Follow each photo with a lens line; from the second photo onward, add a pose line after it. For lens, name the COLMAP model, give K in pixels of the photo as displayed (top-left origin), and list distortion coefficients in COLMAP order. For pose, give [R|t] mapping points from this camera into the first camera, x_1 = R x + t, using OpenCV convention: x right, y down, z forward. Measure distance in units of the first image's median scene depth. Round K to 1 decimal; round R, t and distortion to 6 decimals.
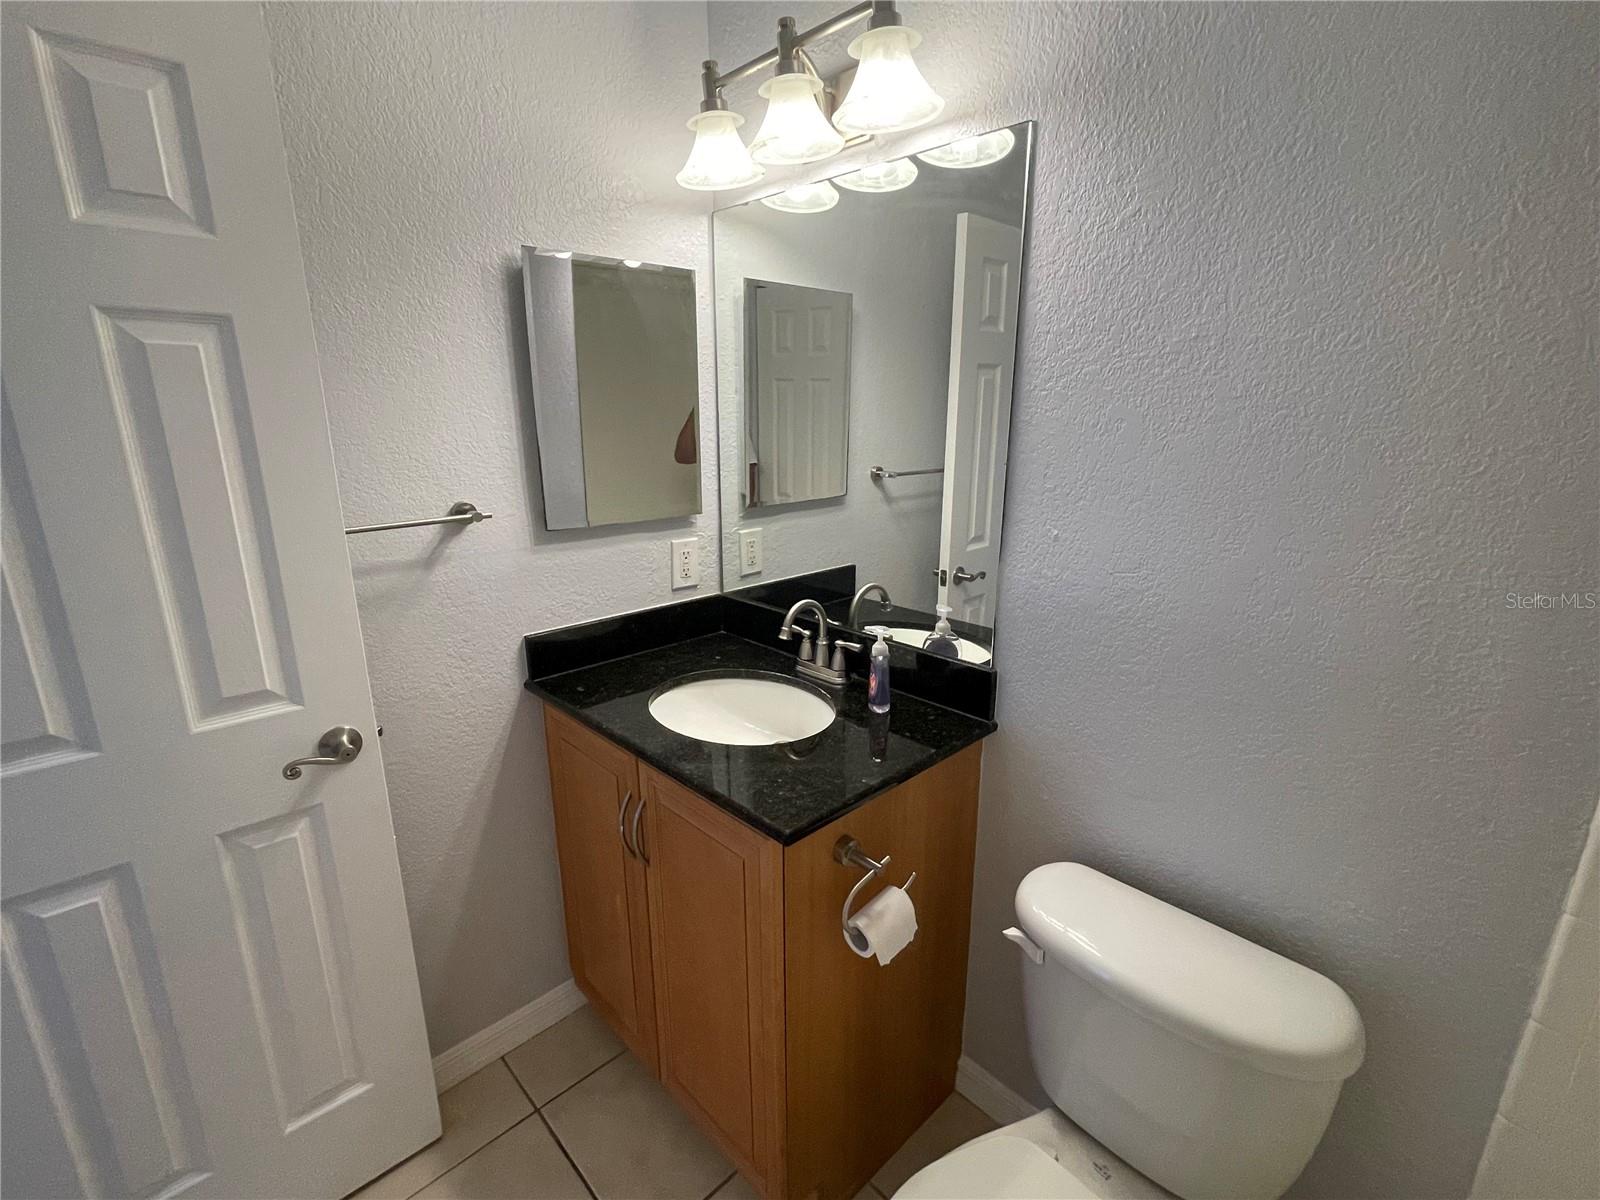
lens RADIAL K [[732.7, 0, 800.8], [0, 732.7, 600.0], [0, 0, 1]] dist [-0.019356, -0.000541]
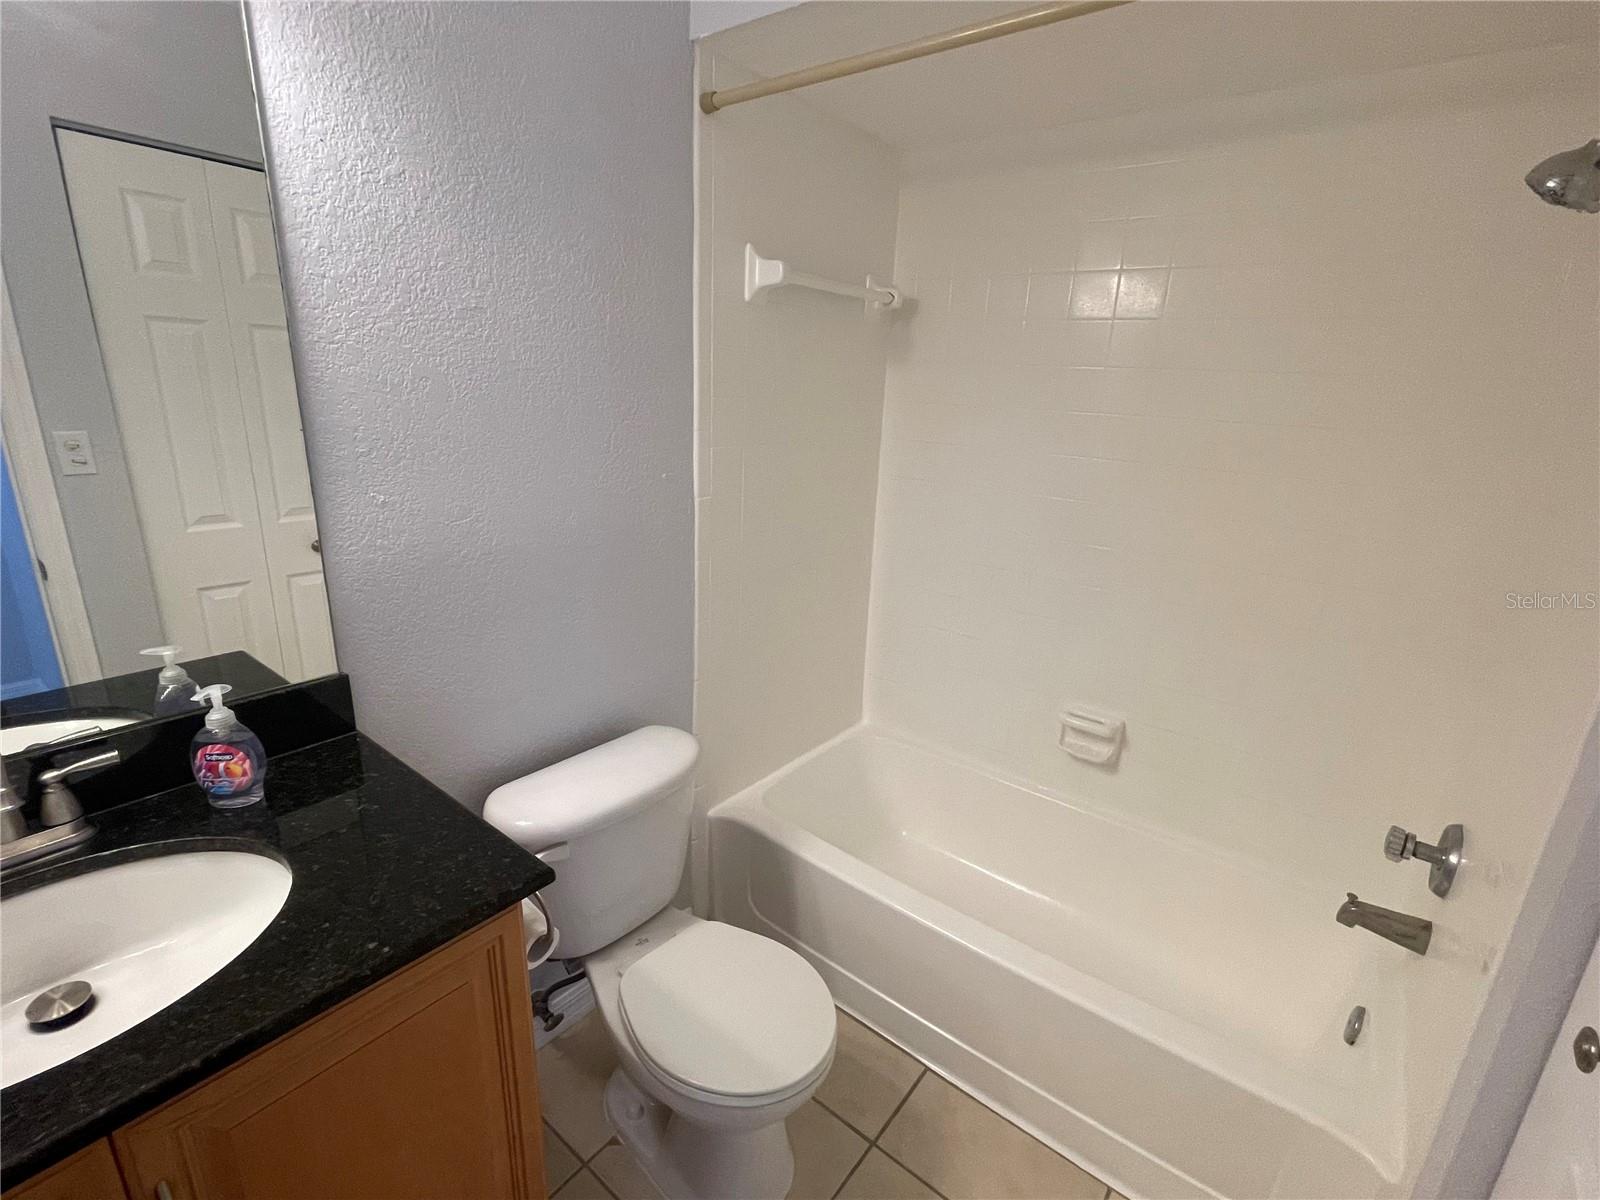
lens RADIAL K [[732.7, 0, 798.2], [0, 732.7, 602.2], [0, 0, 1]] dist [-0.019356, -0.000541]
pose [[-0.145496, -0.288125, 0.946475, -0.735053], [0.208791, 0.926167, 0.314039, -0.169206], [-0.967077, 0.243307, -0.074596, 0.653346]]
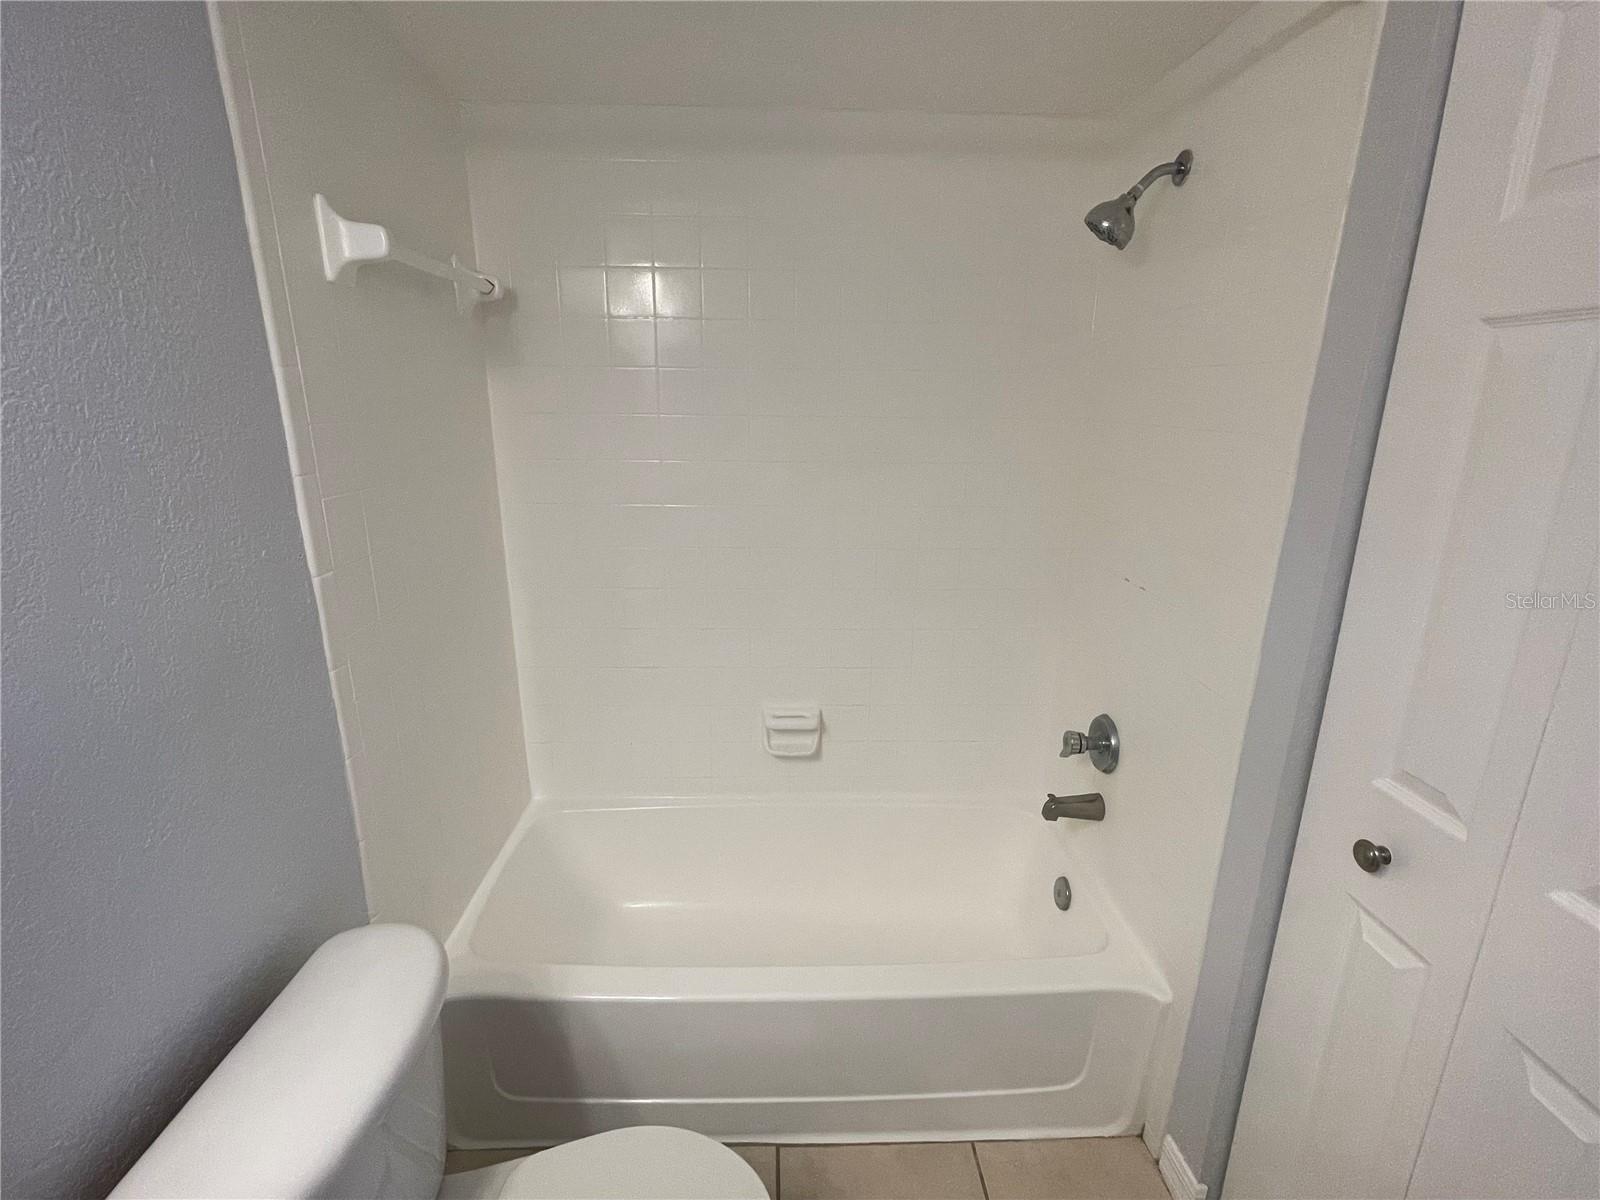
lens RADIAL K [[732.7, 0, 801.0], [0, 732.7, 596.5], [0, 0, 1]] dist [-0.019356, -0.000541]
pose [[-0.754078, -0.183588, 0.630605, -0.327842], [0.153636, 0.884193, 0.441134, -0.250406], [-0.638563, 0.429533, -0.638544, 0.914700]]
